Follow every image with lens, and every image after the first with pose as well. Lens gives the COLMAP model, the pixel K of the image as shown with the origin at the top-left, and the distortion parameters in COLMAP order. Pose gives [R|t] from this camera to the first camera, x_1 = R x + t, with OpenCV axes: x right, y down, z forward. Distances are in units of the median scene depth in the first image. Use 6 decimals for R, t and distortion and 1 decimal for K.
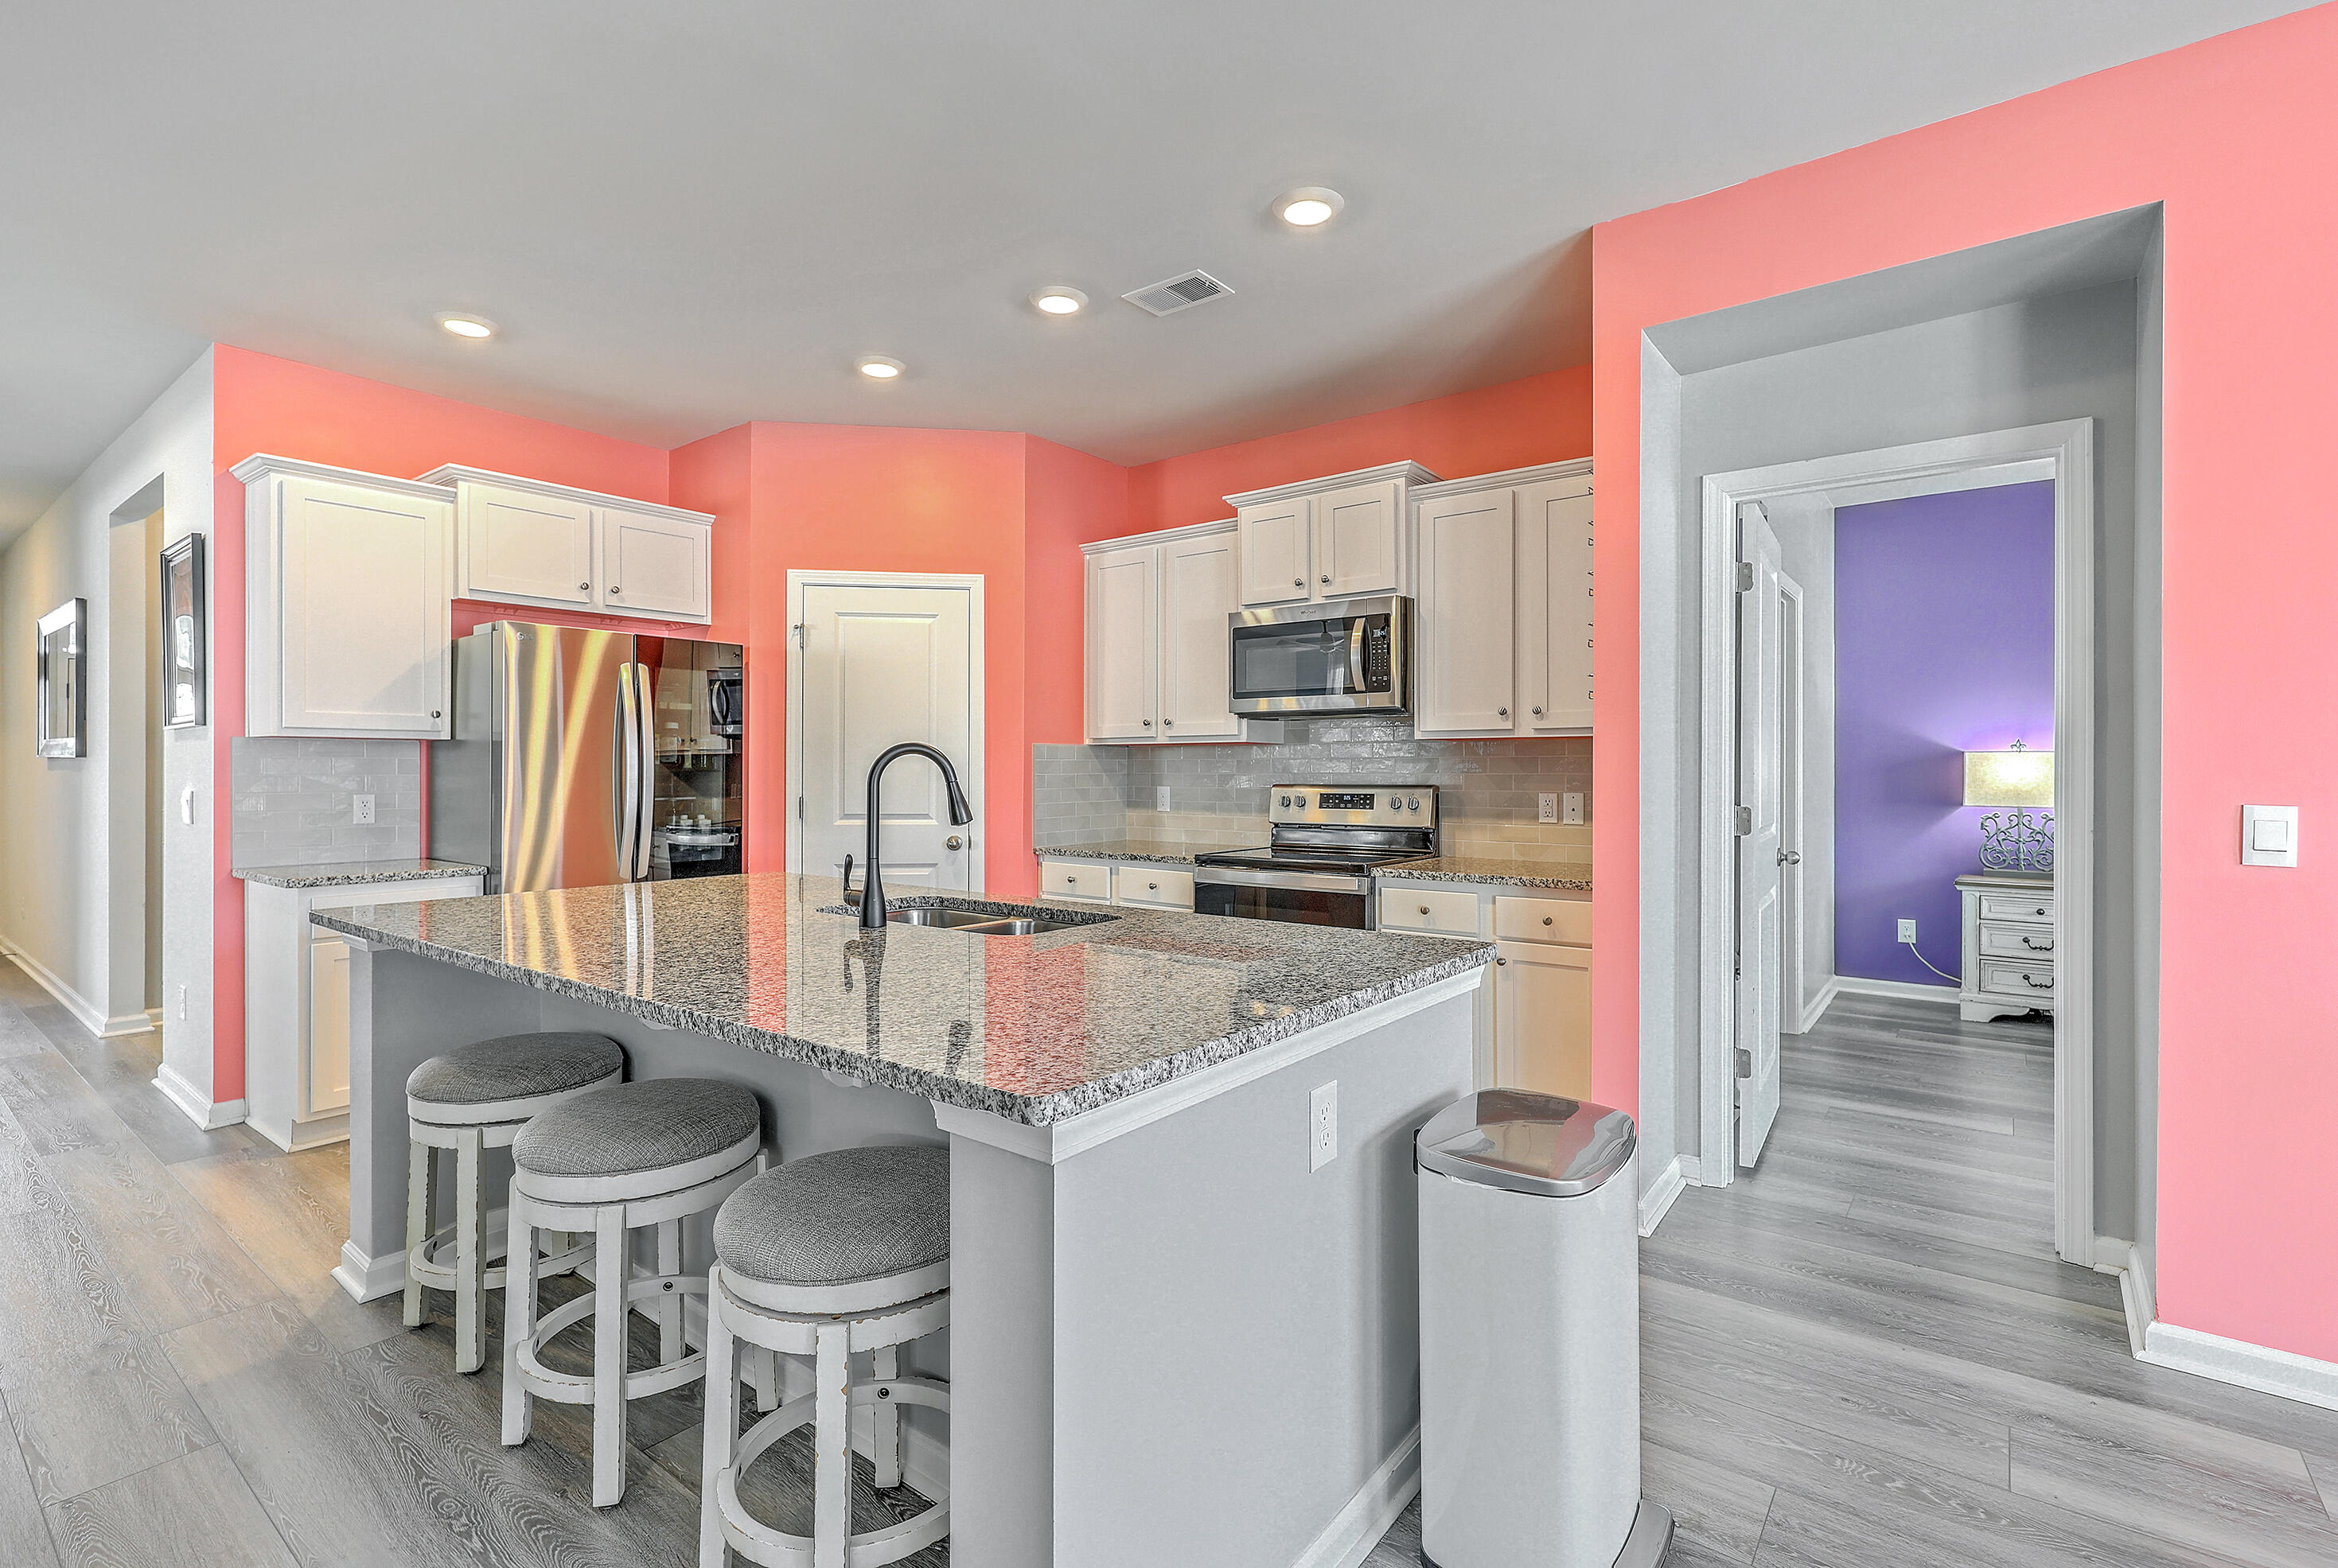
lens RADIAL K [[1076.3, 0, 1172.7], [0, 1076.3, 770.9], [0, 0, 1]] dist [0.000332, 0.000039]
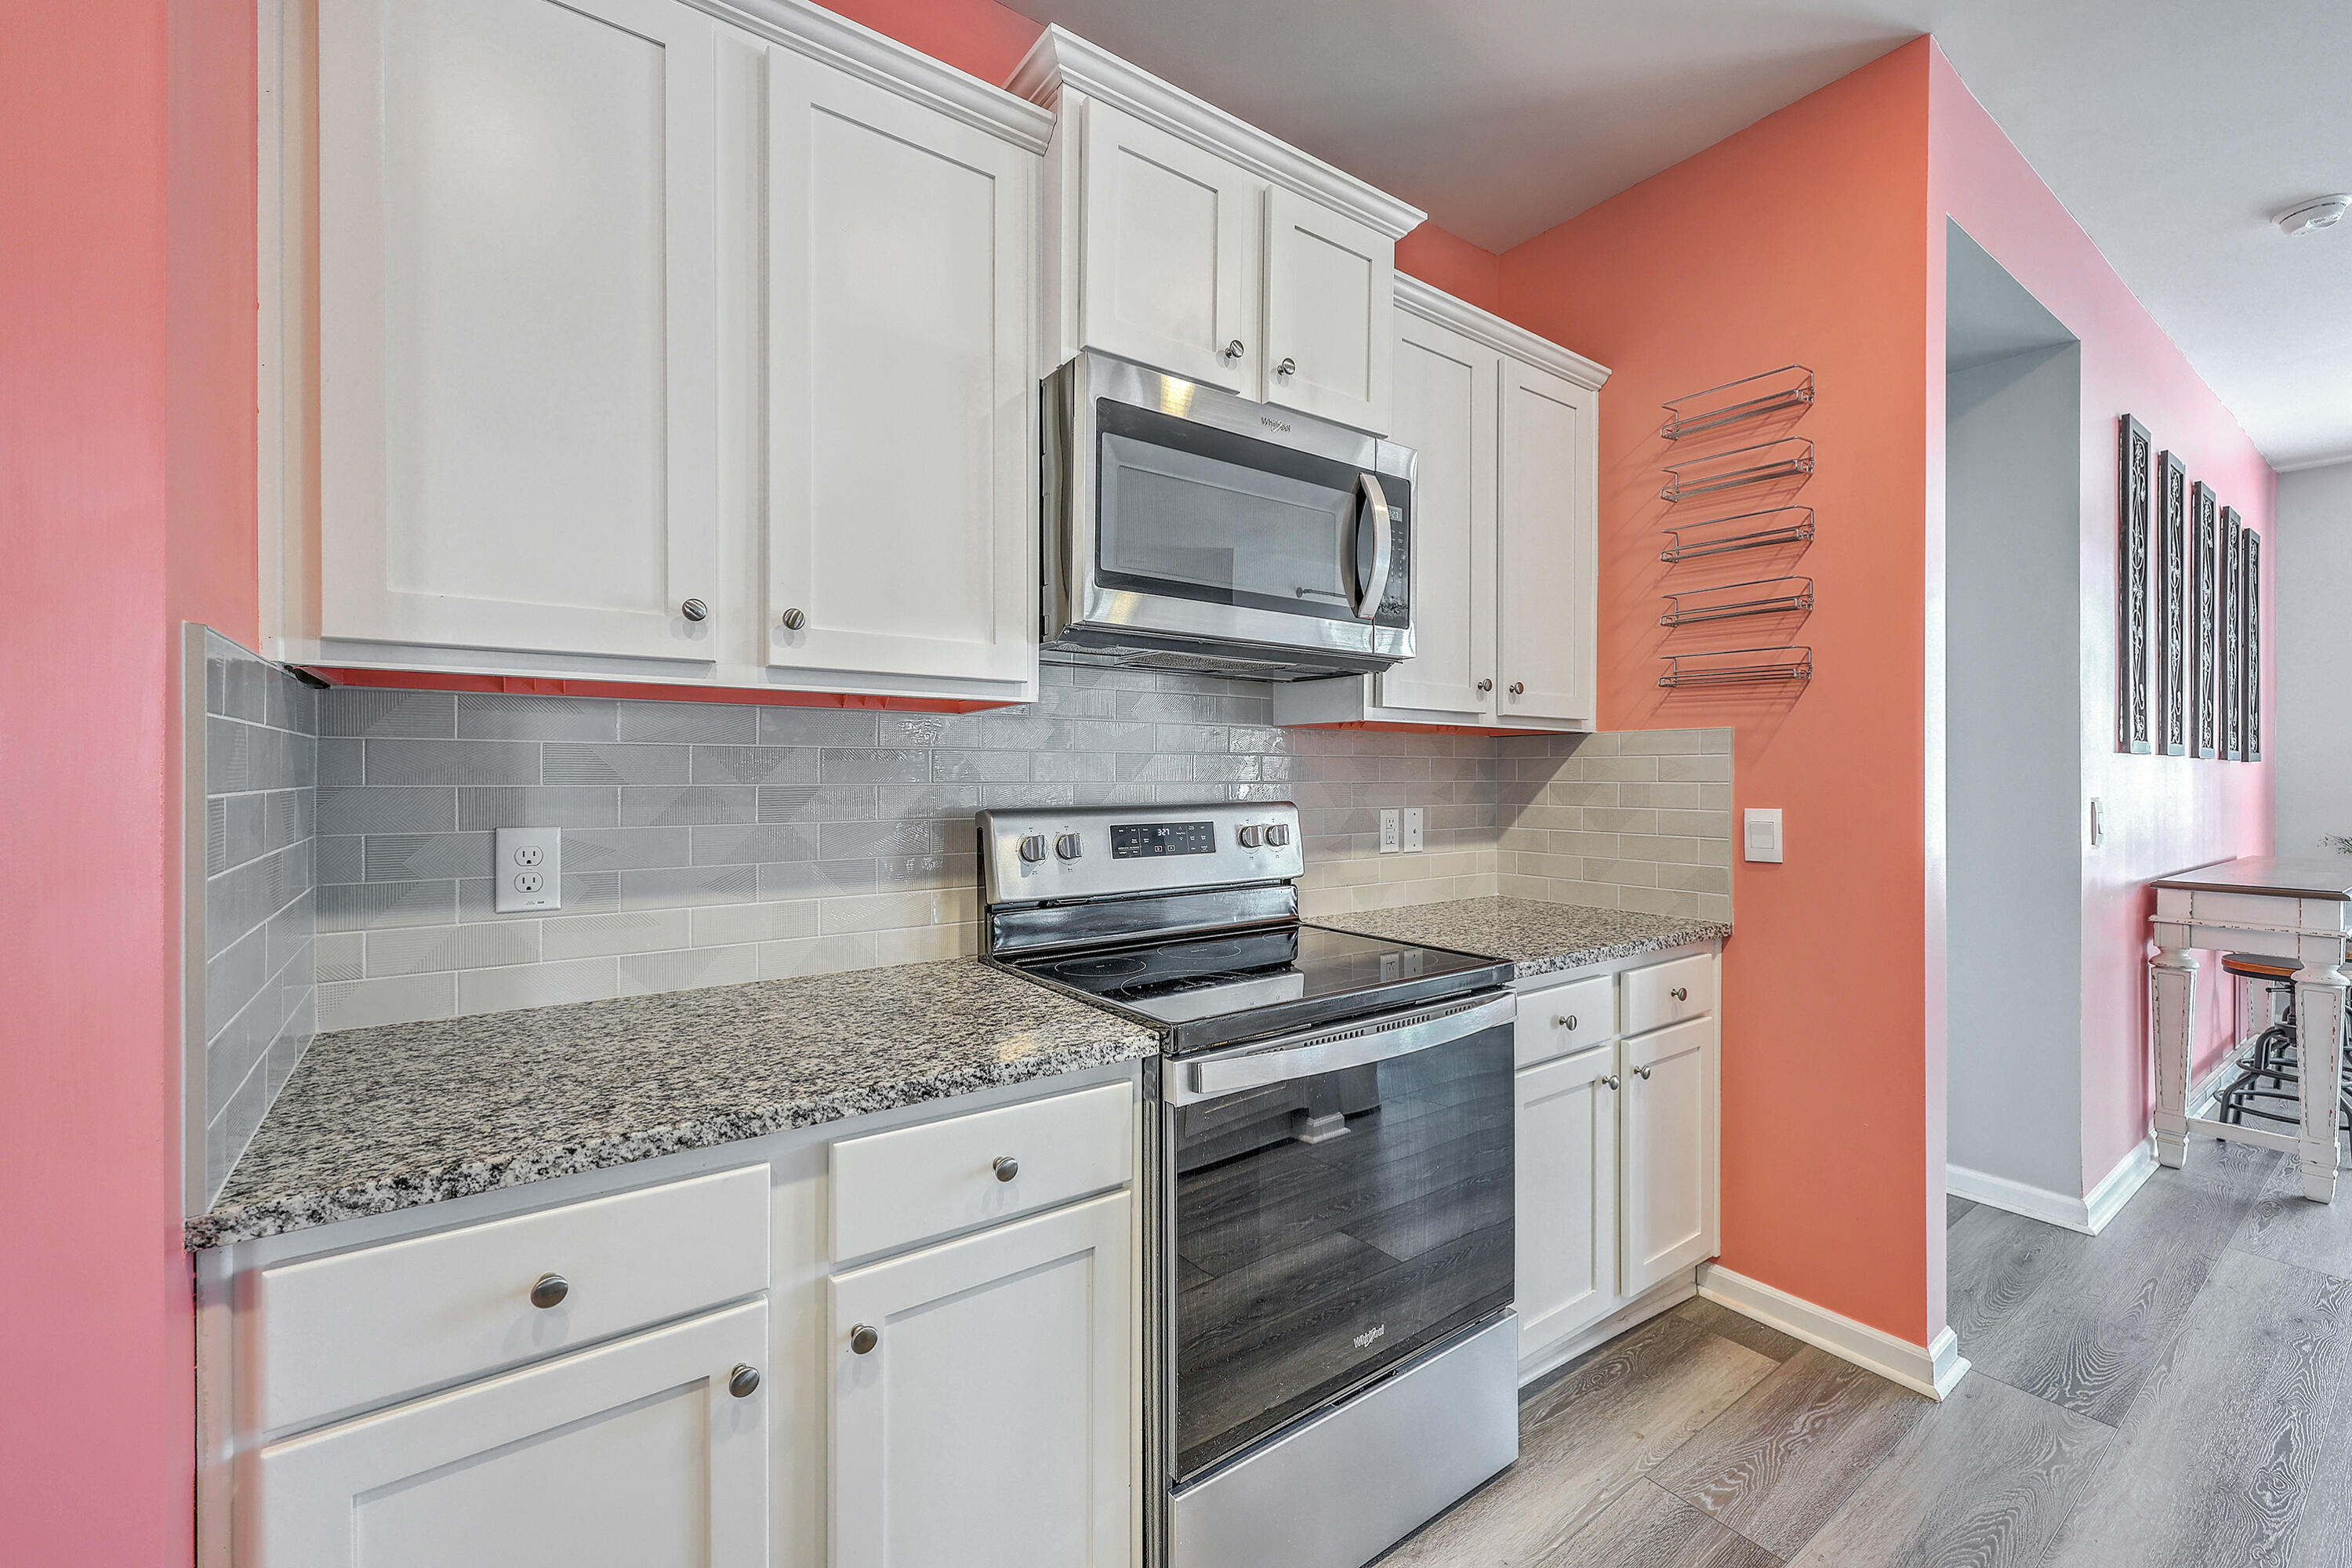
lens RADIAL K [[962.1, 0, 1185.4], [0, 962.1, 778.3], [0, 0, 1]] dist [0.000945, 0.000101]
pose [[0.272617, -0.000587, 0.962122, -0.258902], [0.000665, 1.000000, 0.000422, 0.000222], [-0.962122, 0.000525, 0.272618, 0.878761]]
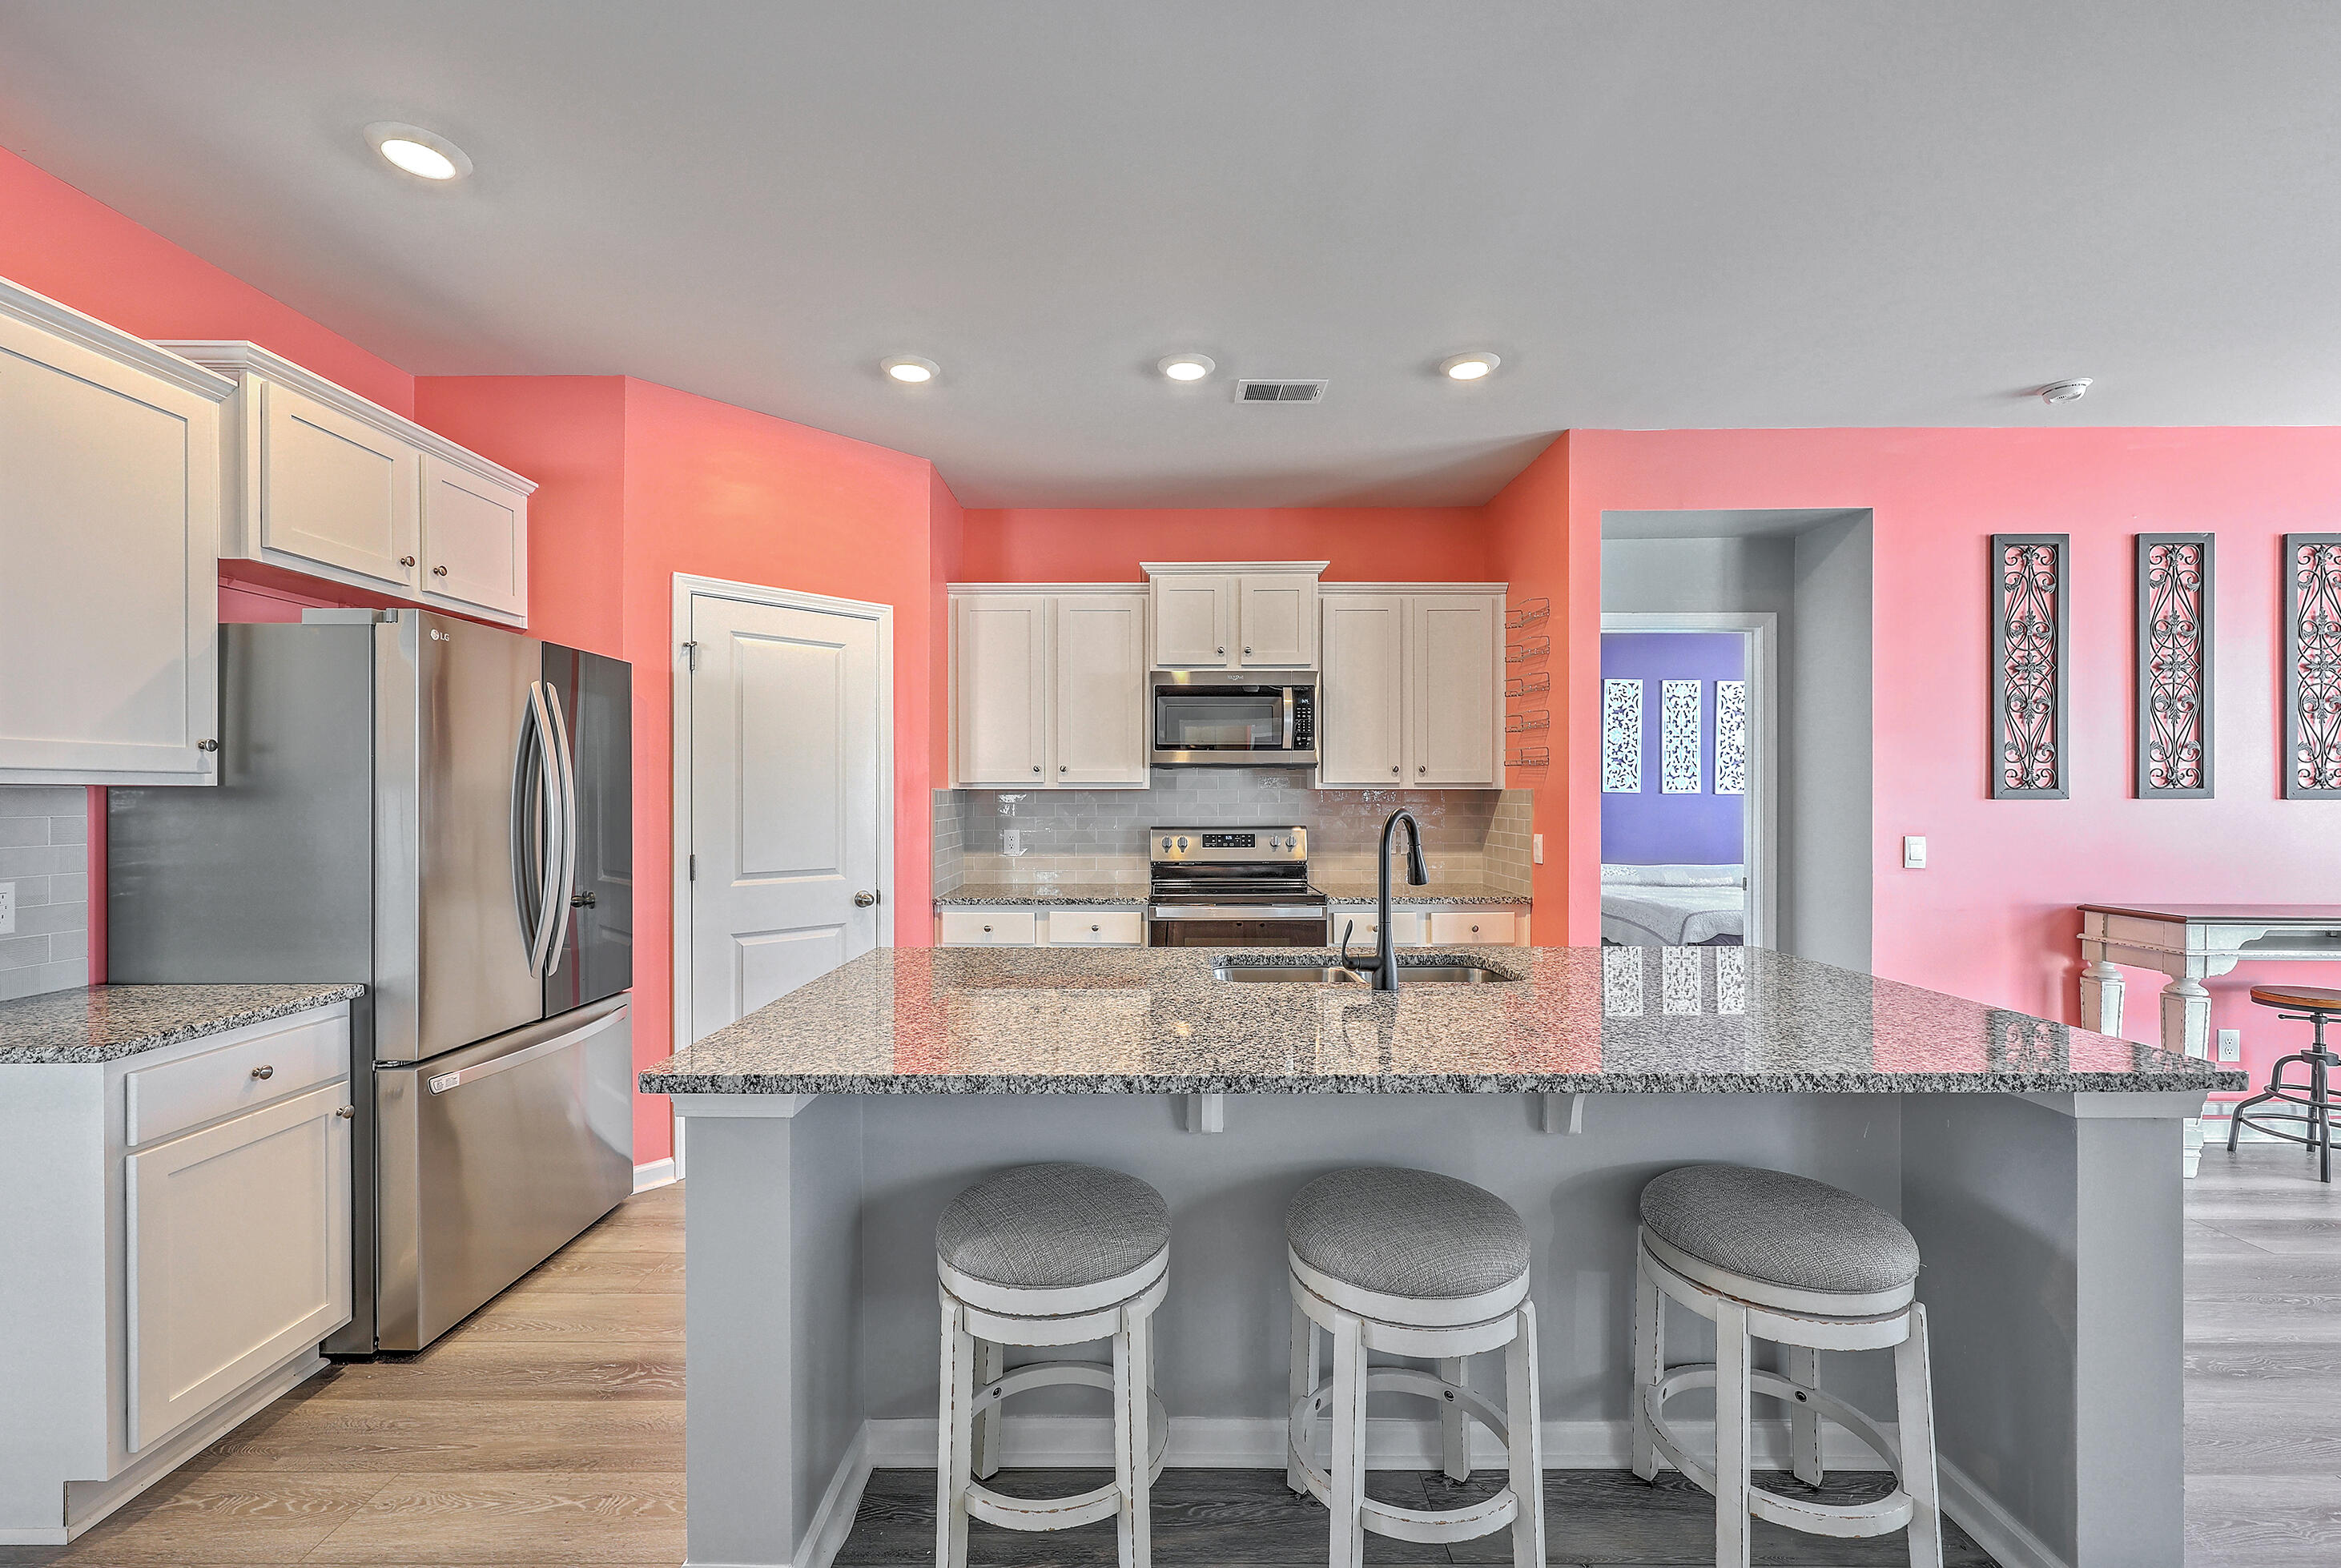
lens RADIAL K [[977.1, 0, 1157.3], [0, 977.1, 800.3], [0, 0, 1]] dist [0.002170, 0.000222]
pose [[0.793689, -0.004426, 0.608308, -0.544596], [0.001998, 0.999987, 0.004669, -0.020805], [-0.608321, -0.002490, 0.793687, 0.212673]]
